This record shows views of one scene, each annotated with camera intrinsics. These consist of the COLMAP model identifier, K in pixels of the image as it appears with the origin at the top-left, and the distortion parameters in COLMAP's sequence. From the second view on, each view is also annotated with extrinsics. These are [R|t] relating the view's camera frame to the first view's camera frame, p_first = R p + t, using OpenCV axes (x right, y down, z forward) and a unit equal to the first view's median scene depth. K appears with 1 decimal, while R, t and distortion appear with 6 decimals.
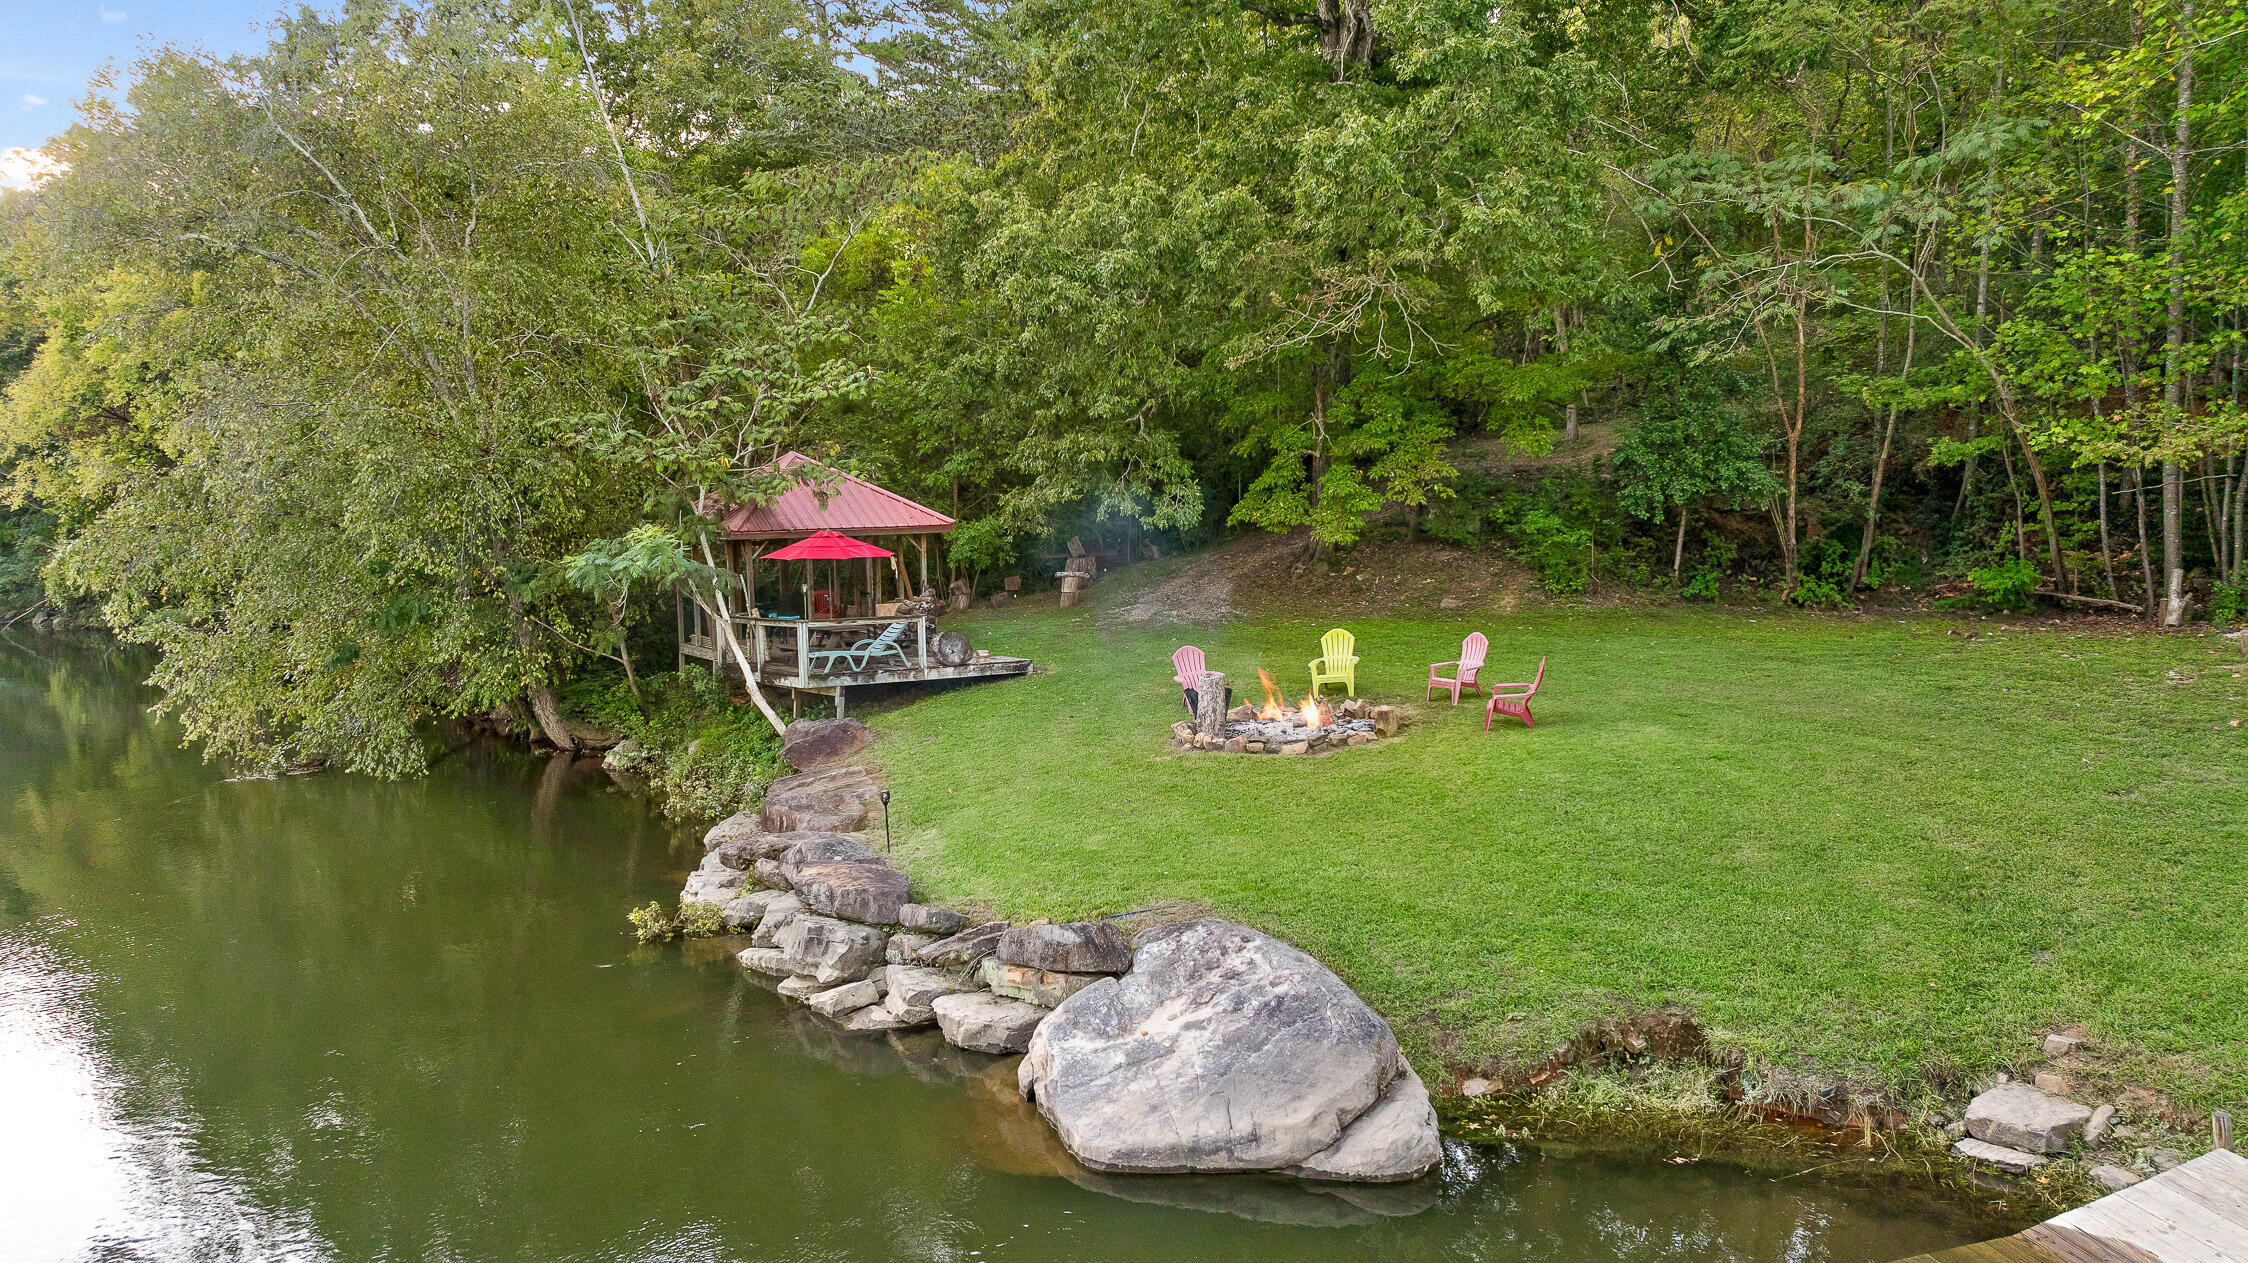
lens RADIAL K [[1578.6, 0, 1117.1], [0, 1578.6, 640.5], [0, 0, 1]] dist [-0.041802, 0.047088]
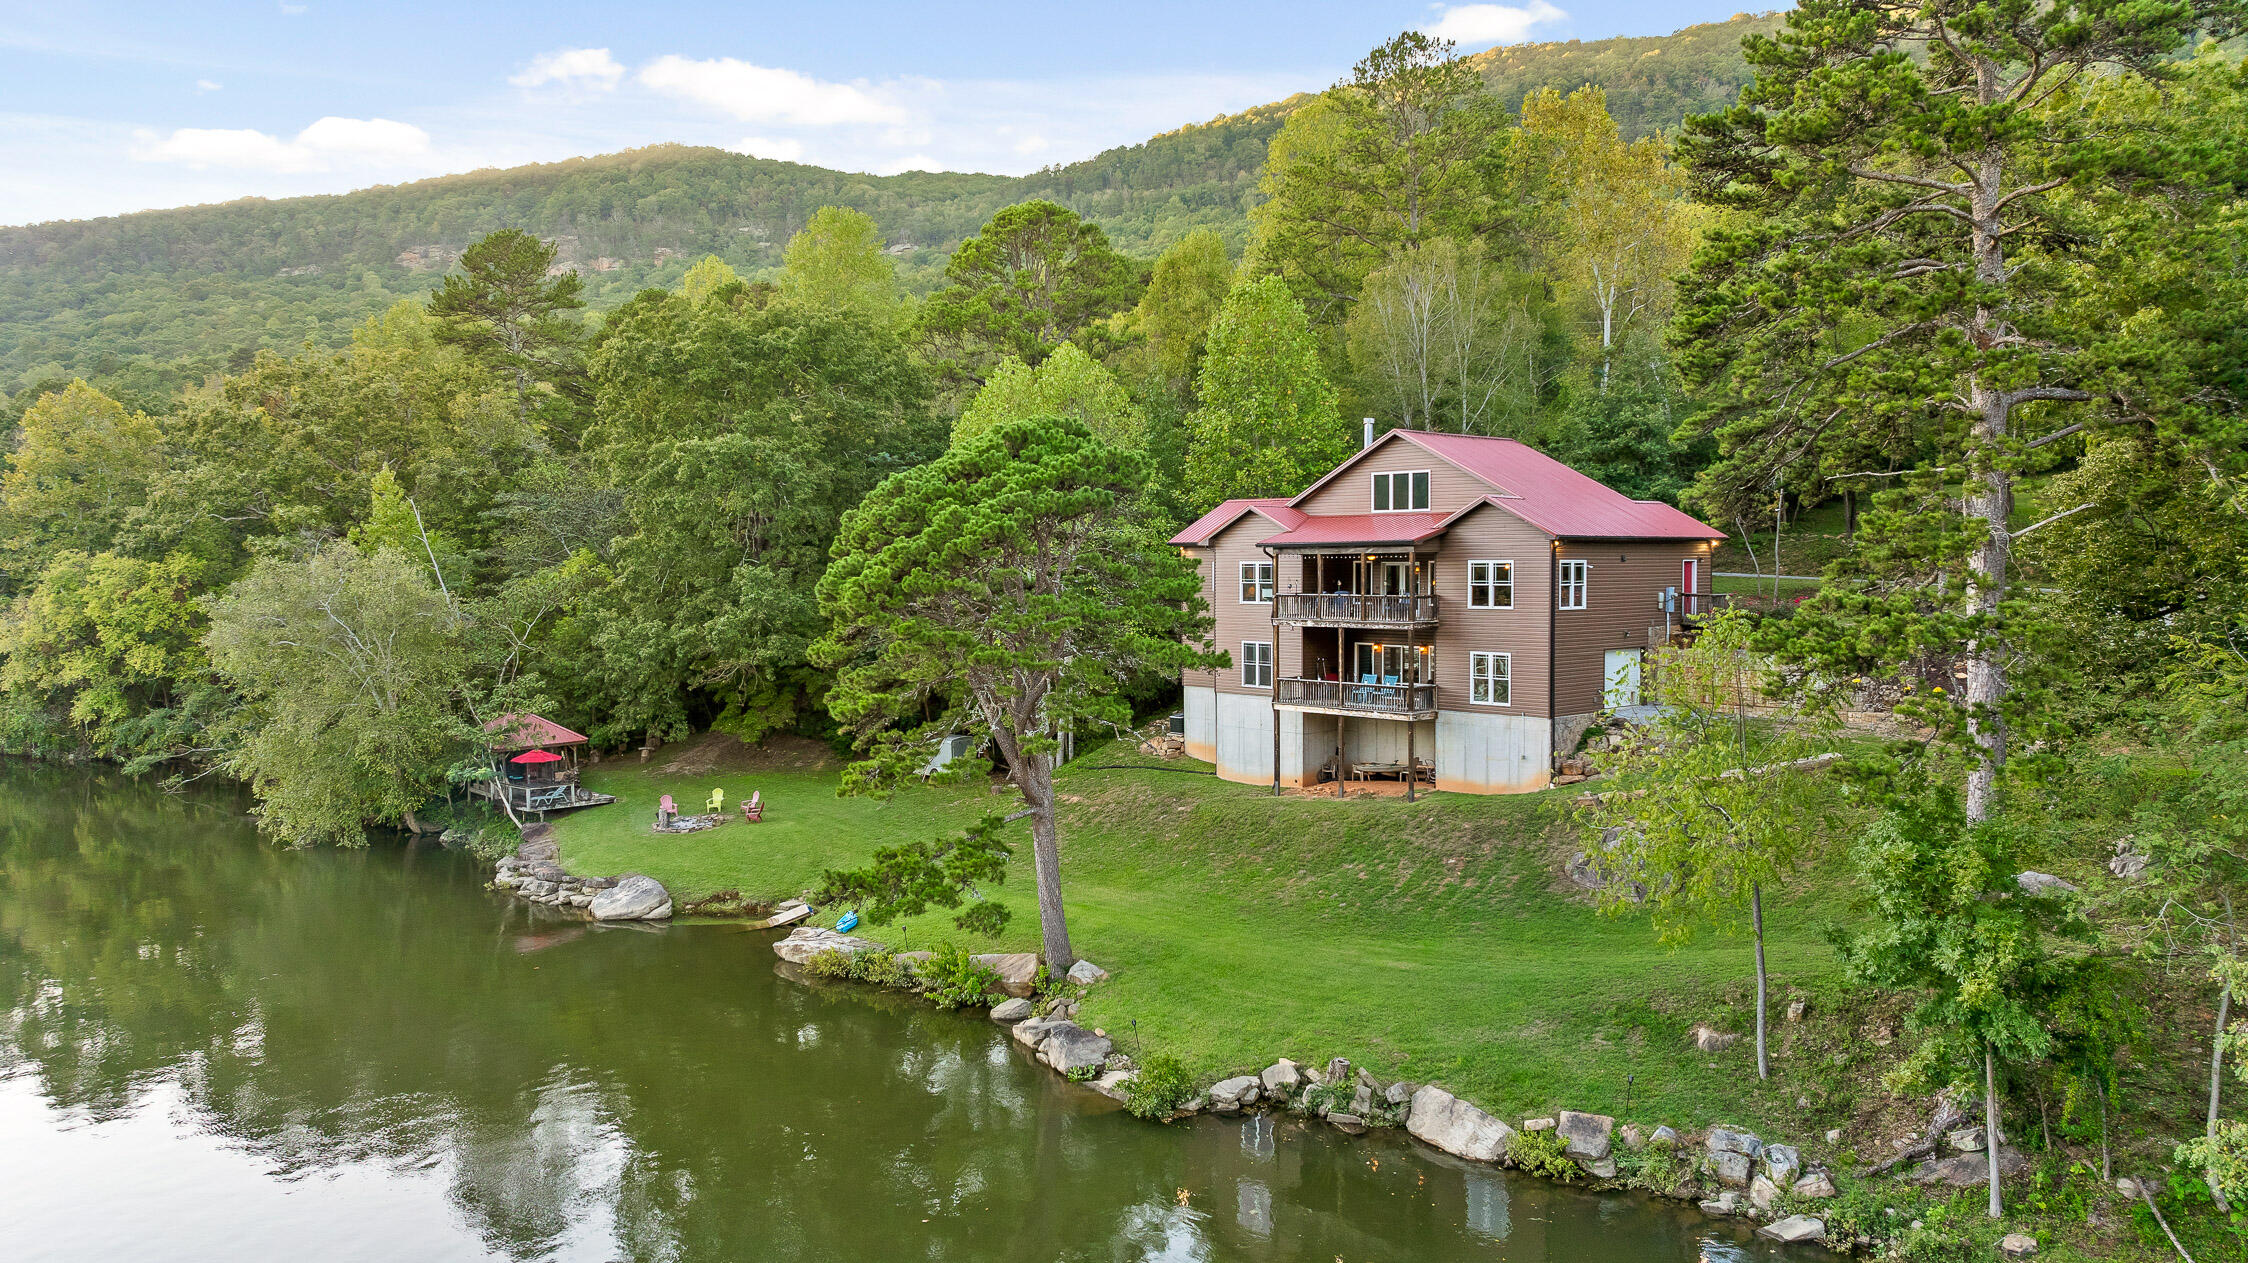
lens RADIAL K [[1575.4, 0, 1127.1], [0, 1575.4, 641.2], [0, 0, 1]] dist [-0.007351, 0.002449]
pose [[0.980467, -0.004960, 0.196623, 0.304573], [0.010208, 0.999618, -0.025690, -0.194694], [-0.196420, 0.027195, 0.980143, -2.014578]]
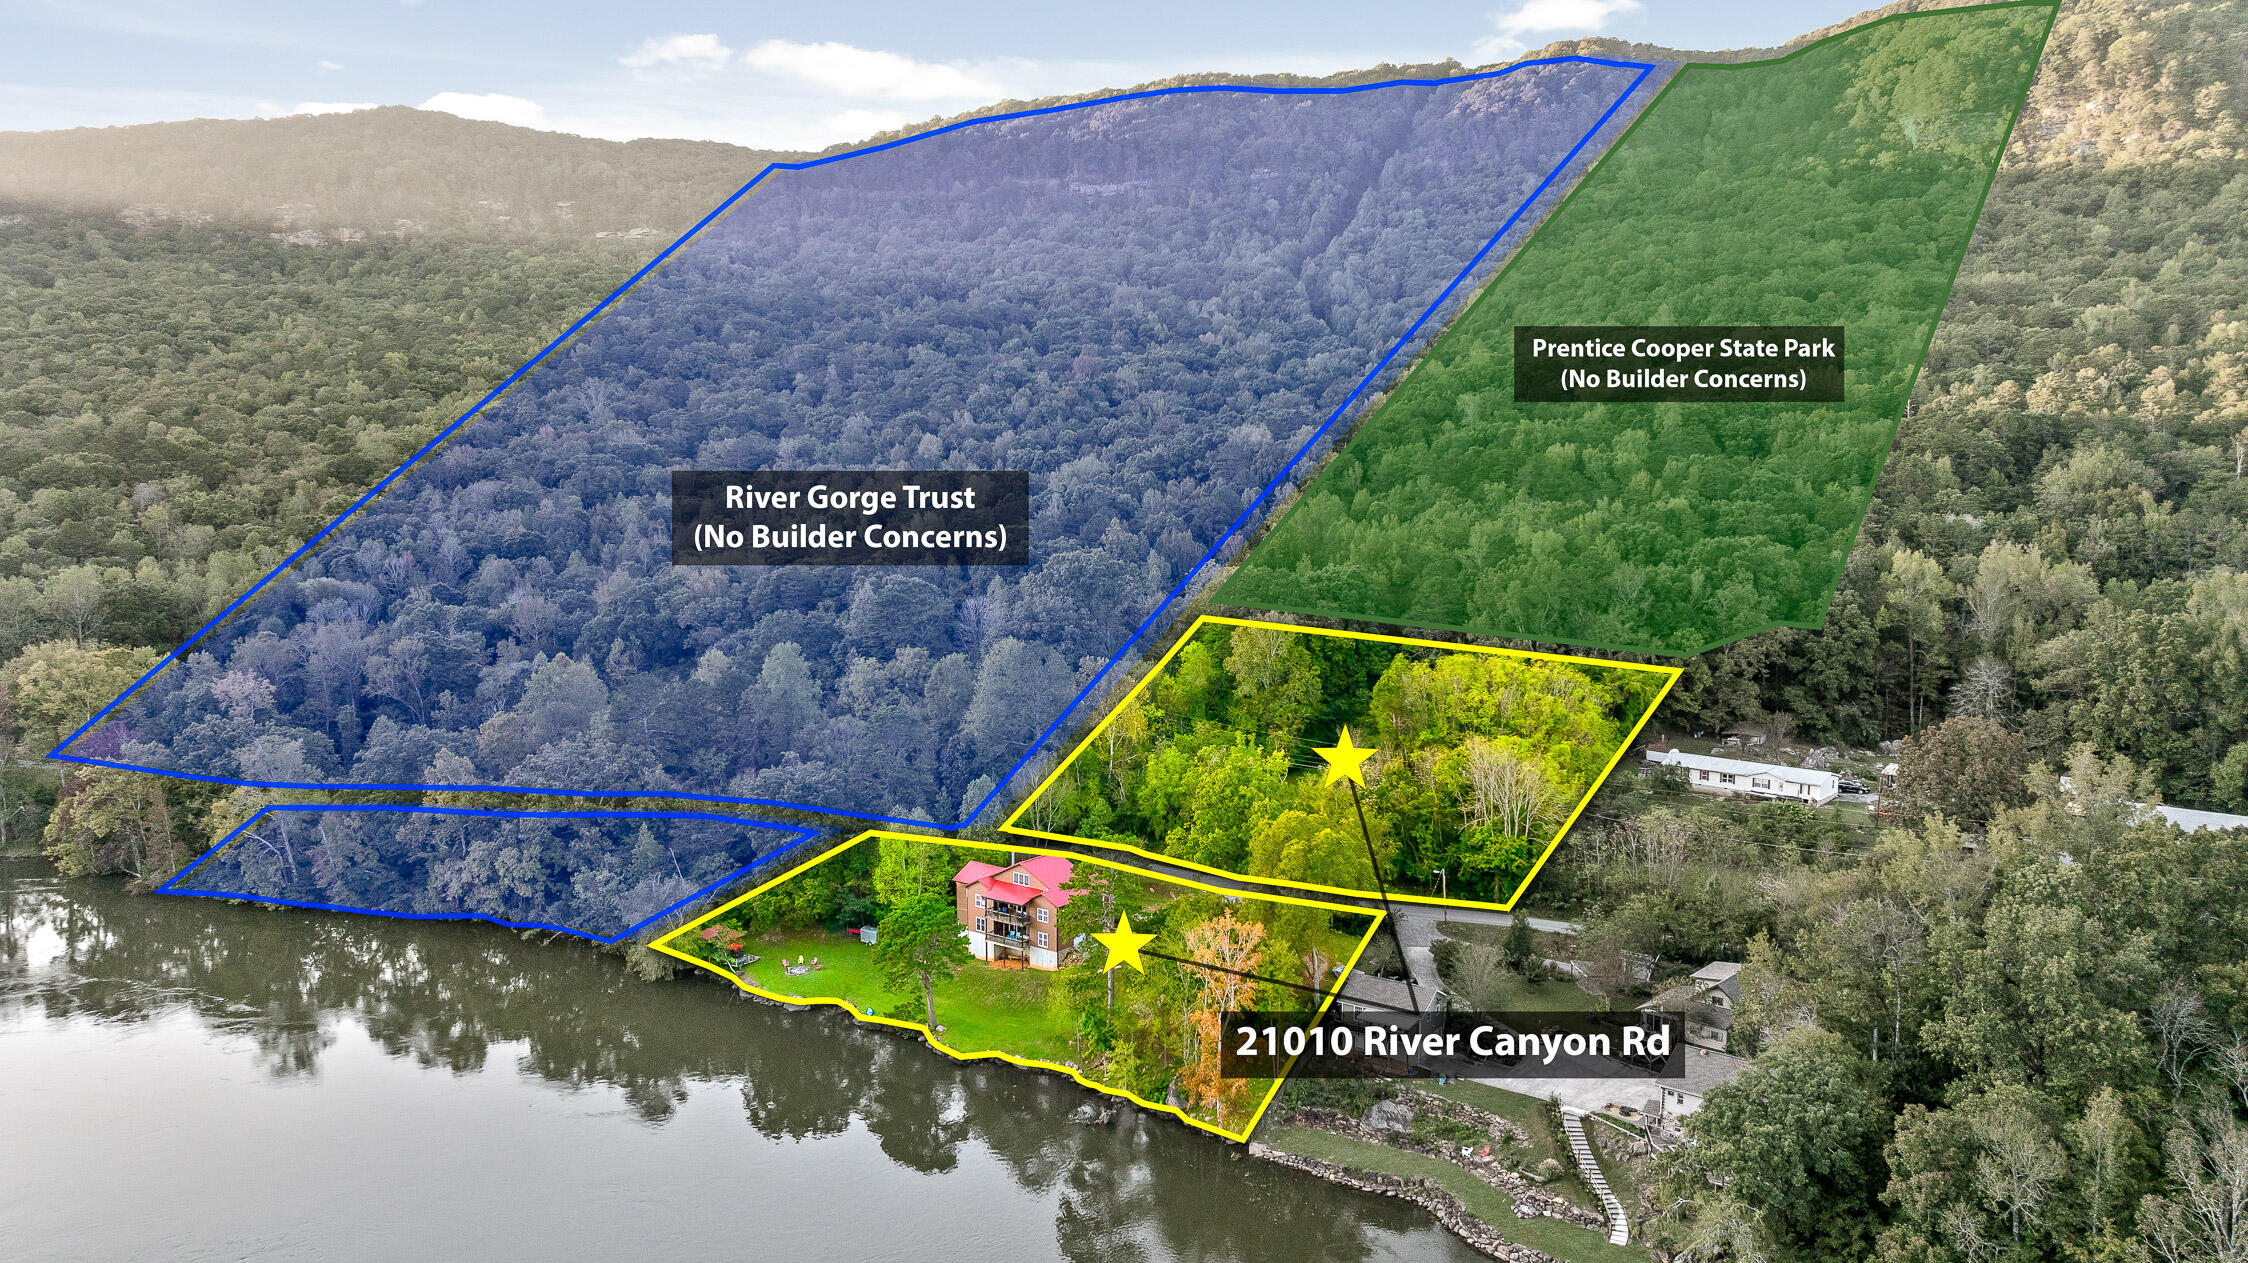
lens RADIAL K [[1578.8, 0, 1113.4], [0, 1578.8, 629.7], [0, 0, 1]] dist [-0.017107, 0.035403]
pose [[0.932067, -0.027673, 0.361227, -1.349031], [0.013230, 0.999013, 0.042395, -2.141003], [-0.362044, -0.034736, 0.931514, -7.679819]]
